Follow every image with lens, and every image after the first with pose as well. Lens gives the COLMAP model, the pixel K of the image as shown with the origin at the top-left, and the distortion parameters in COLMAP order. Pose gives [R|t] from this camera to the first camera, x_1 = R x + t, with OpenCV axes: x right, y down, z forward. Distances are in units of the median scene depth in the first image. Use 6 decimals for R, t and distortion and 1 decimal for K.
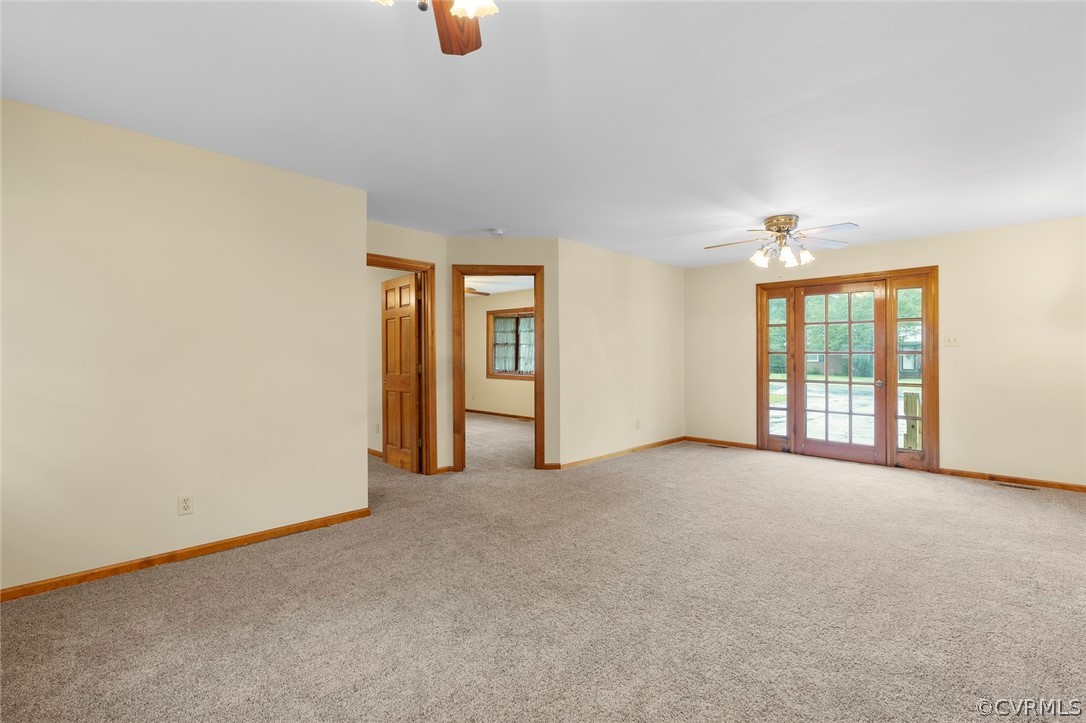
lens RADIAL K [[493.4, 0, 540.8], [0, 493.4, 356.0], [0, 0, 1]] dist [0.001908, 0.000680]
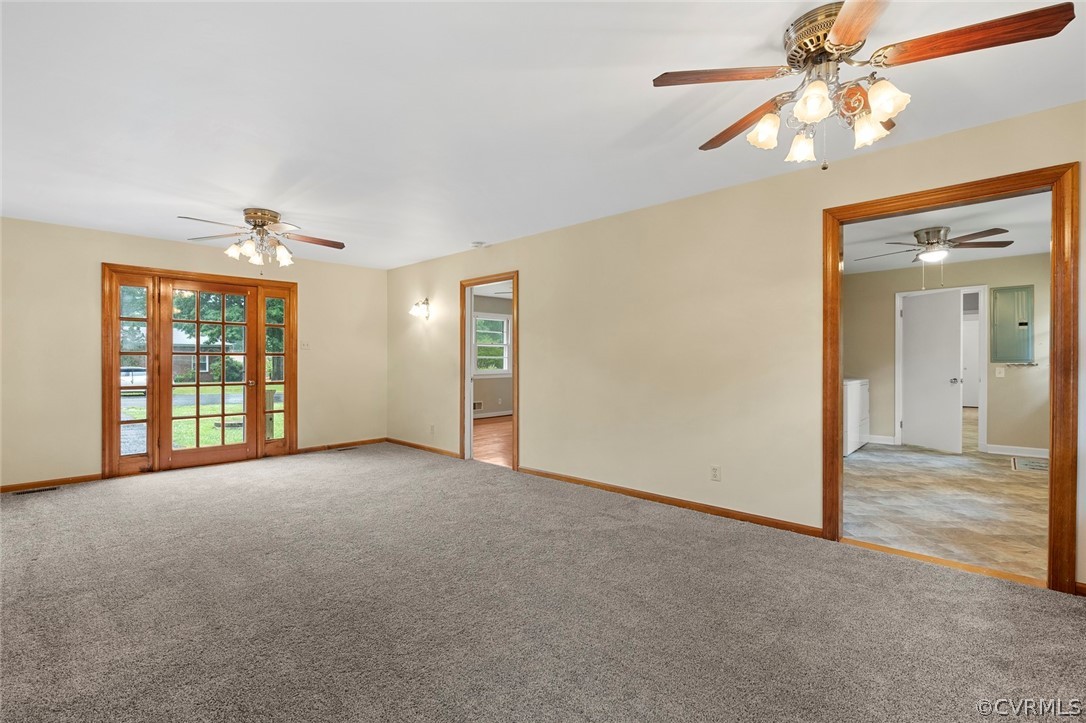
lens RADIAL K [[493.4, 0, 541.8], [0, 493.4, 364.4], [0, 0, 1]] dist [0.001908, 0.000680]
pose [[-0.007061, -0.013772, 0.999880, -0.350998], [-0.002657, 0.999902, 0.013753, -0.001211], [-0.999972, -0.002559, -0.007097, 0.343341]]
